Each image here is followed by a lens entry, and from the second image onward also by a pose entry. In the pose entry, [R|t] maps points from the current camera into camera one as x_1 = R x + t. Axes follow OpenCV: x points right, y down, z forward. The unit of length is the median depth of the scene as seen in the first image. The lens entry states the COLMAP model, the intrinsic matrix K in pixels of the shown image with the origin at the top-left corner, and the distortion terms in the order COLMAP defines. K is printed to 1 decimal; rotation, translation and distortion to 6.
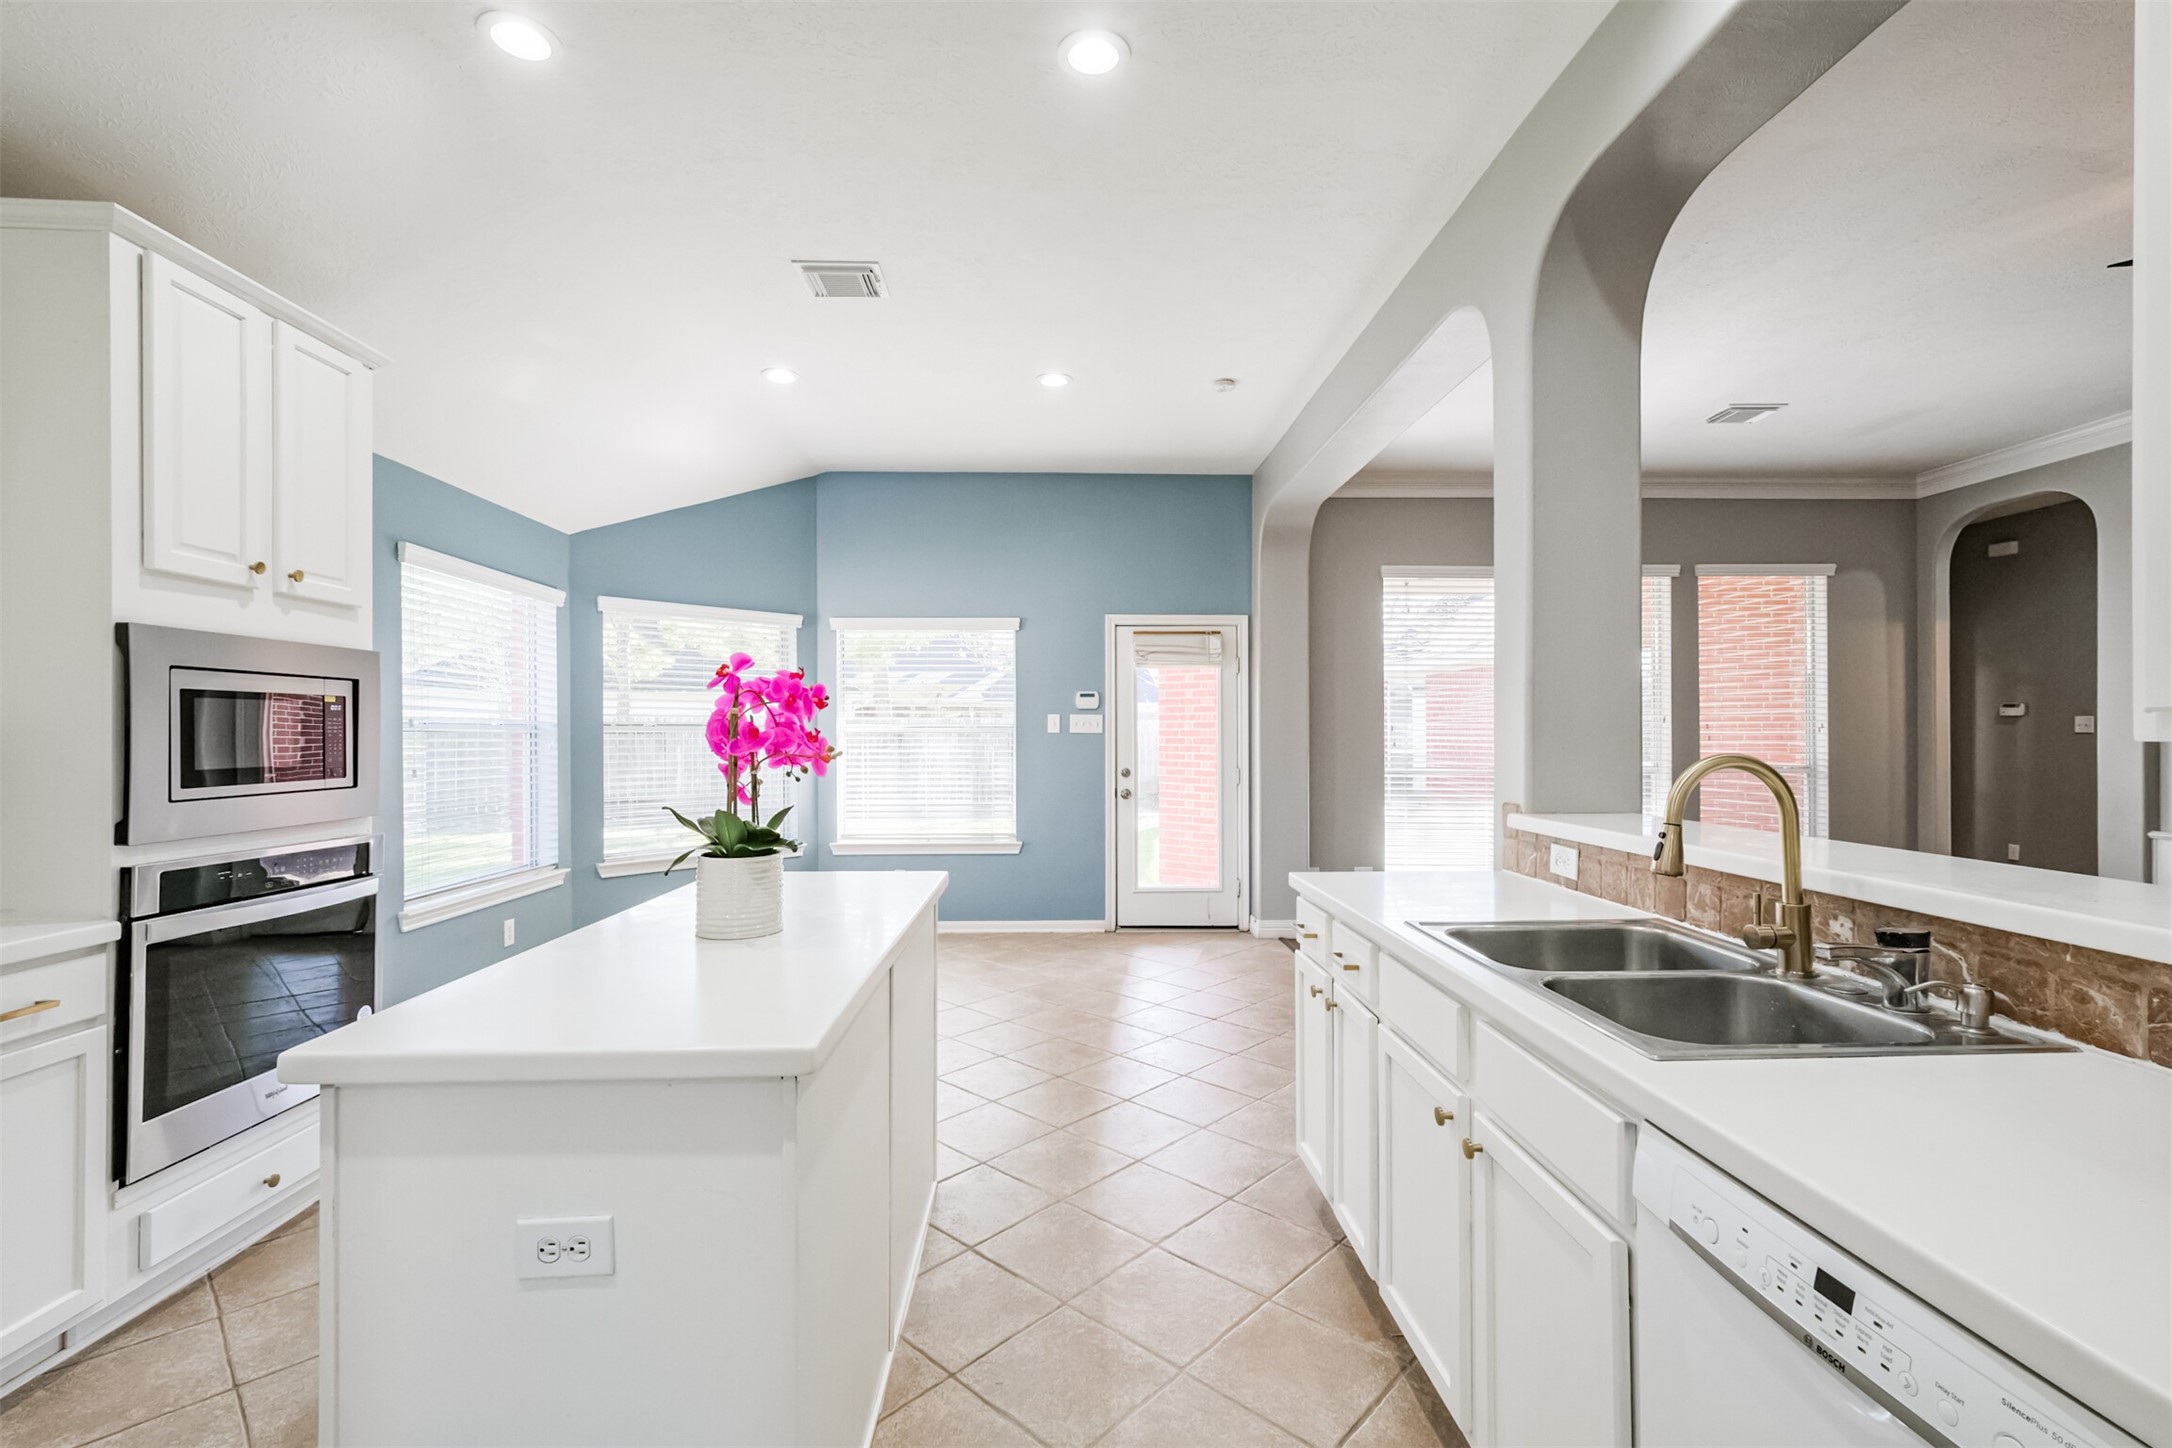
lens RADIAL K [[940.0, 0, 1077.7], [0, 940.0, 732.8], [0, 0, 1]] dist [-0.000401, 0.002254]
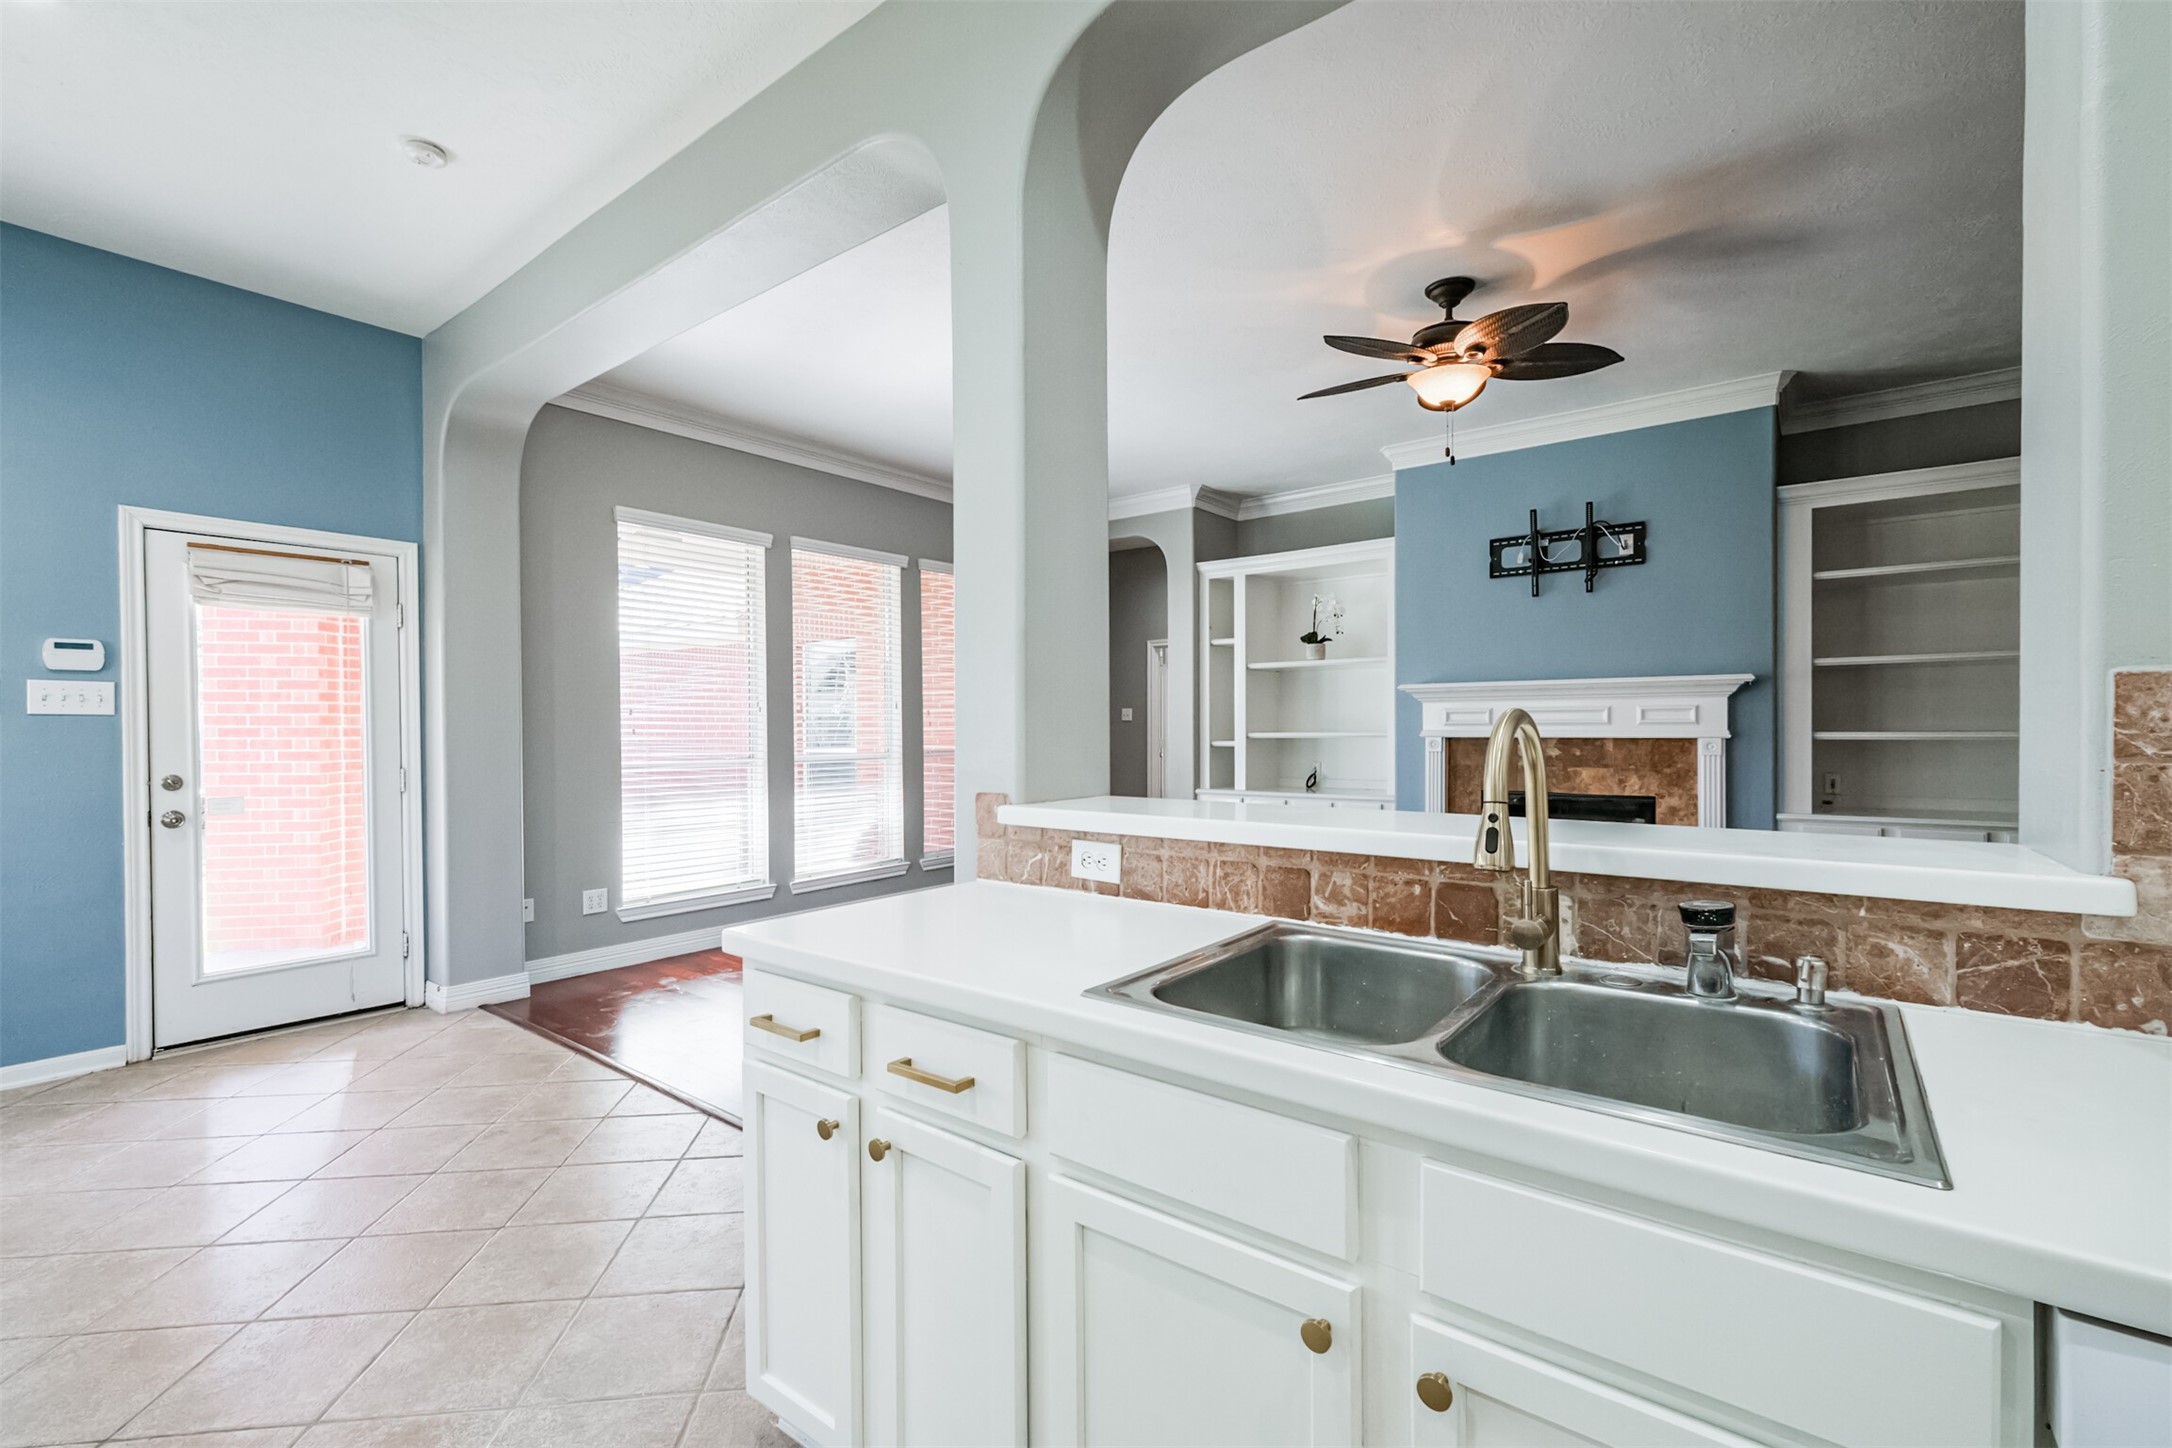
lens RADIAL K [[940.0, 0, 1075.2], [0, 940.0, 736.3], [0, 0, 1]] dist [-0.000401, 0.002254]
pose [[0.640257, -0.010495, 0.768089, -0.091400], [0.003494, 0.999936, 0.010751, 0.021150], [-0.768153, -0.004200, 0.640253, 0.461265]]
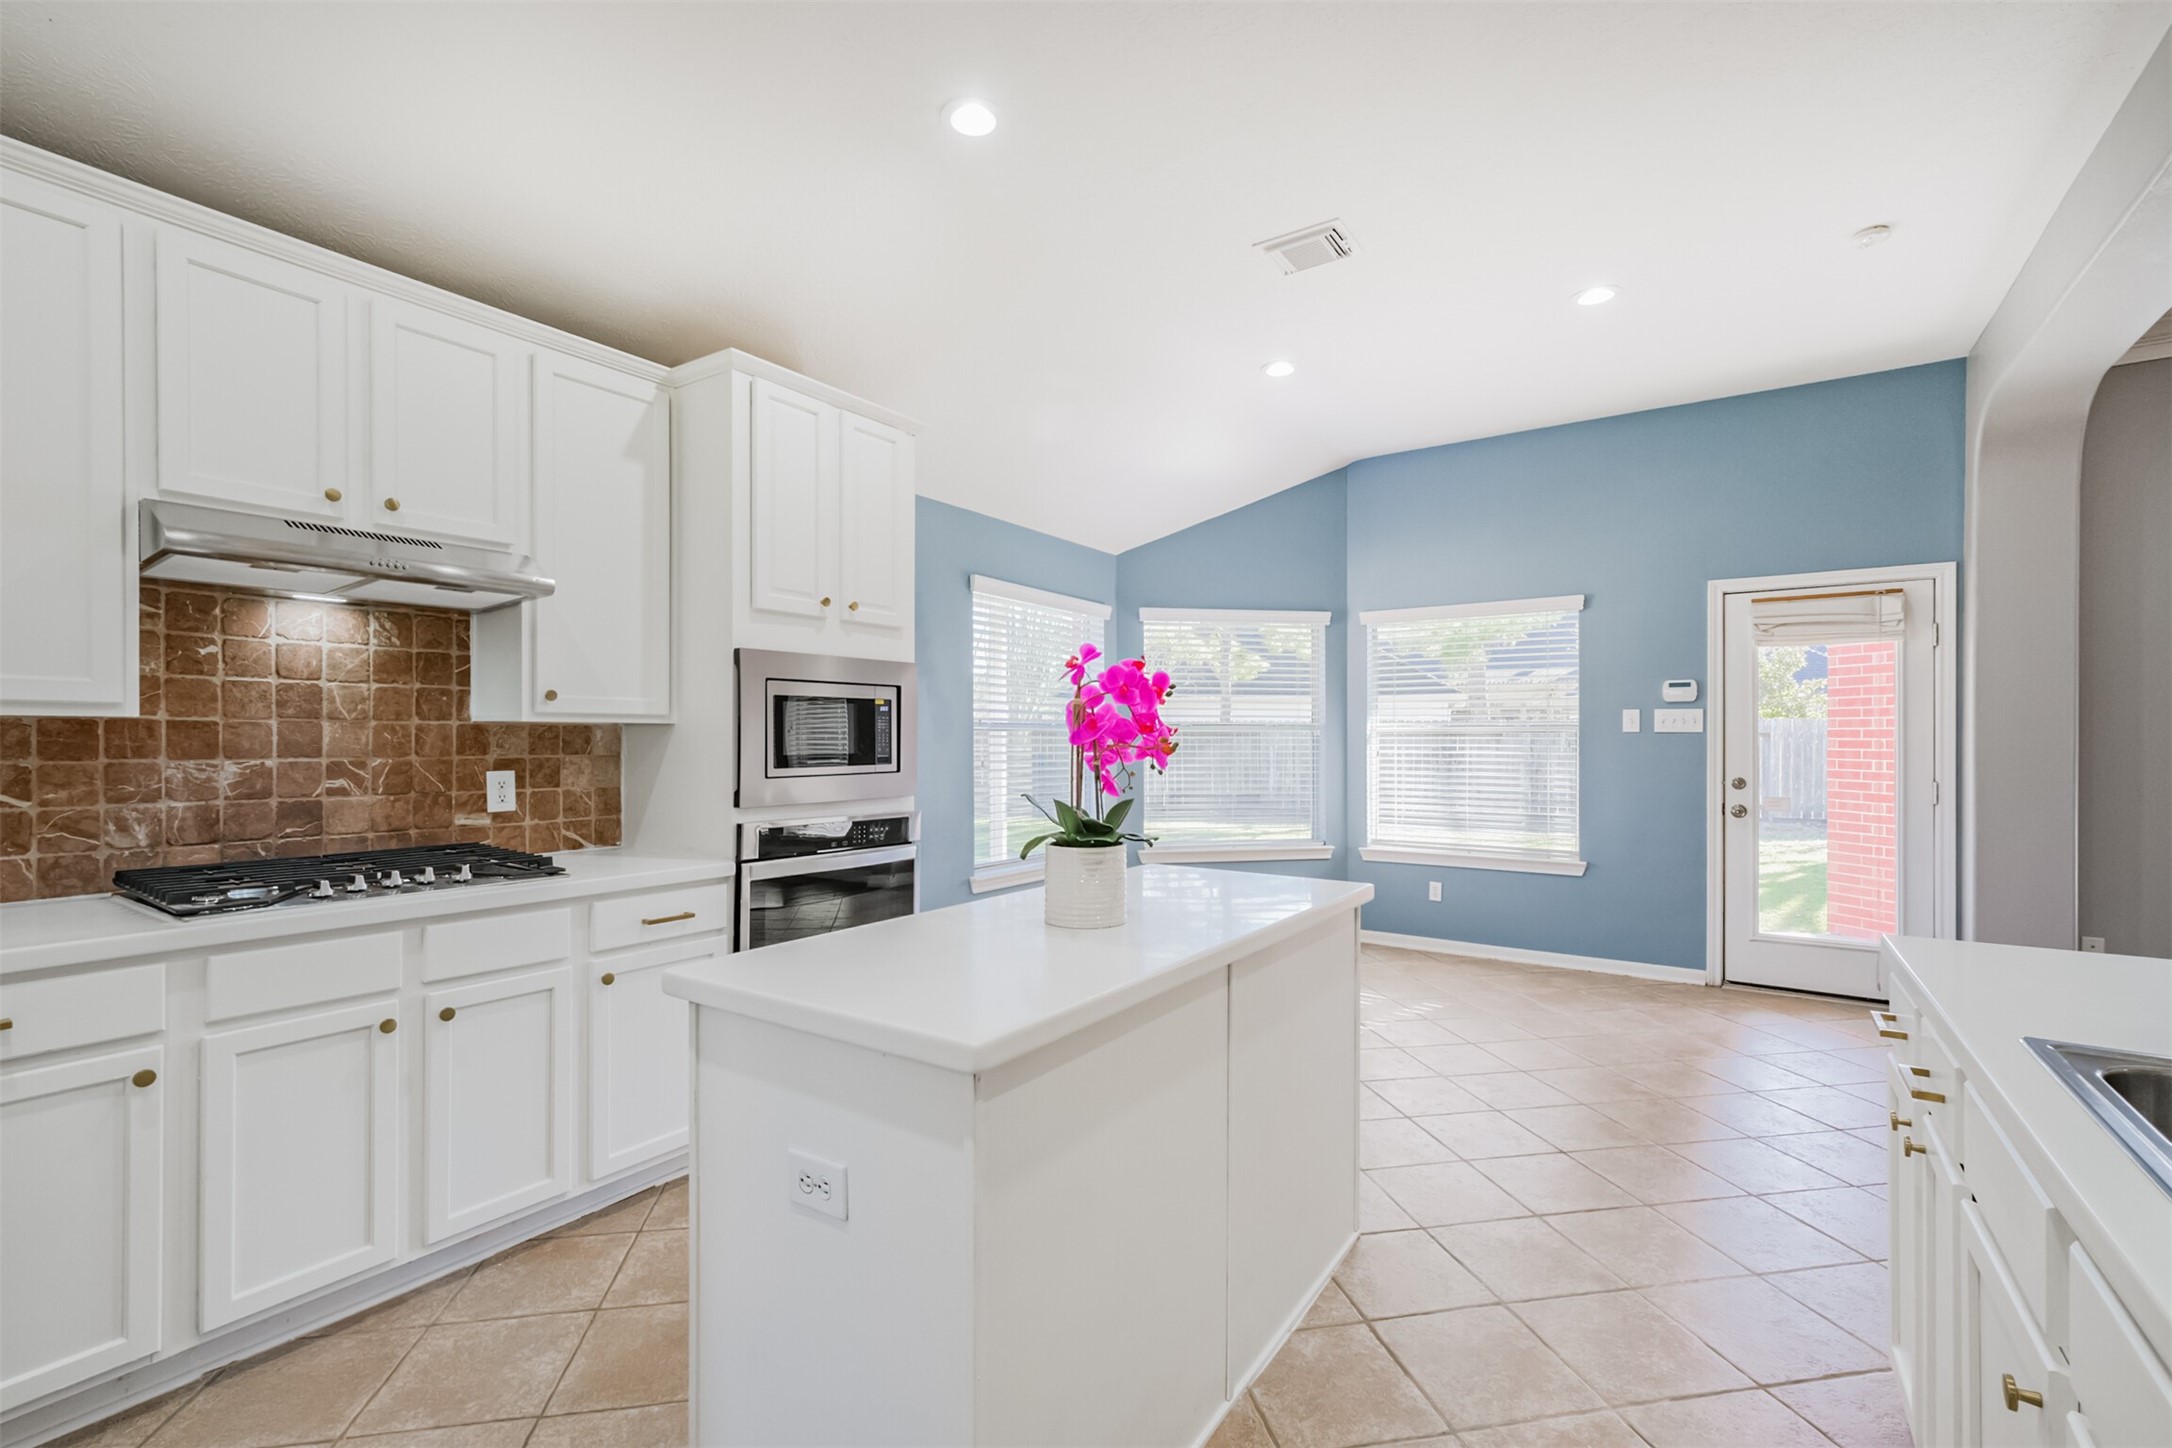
lens RADIAL K [[940.0, 0, 1081.0], [0, 940.0, 741.1], [0, 0, 1]] dist [-0.000401, 0.002254]
pose [[0.807627, 0.003841, -0.589681, 0.165569], [-0.001132, 0.999987, 0.004963, 0.010178], [0.589693, -0.003340, 0.807621, 0.135958]]
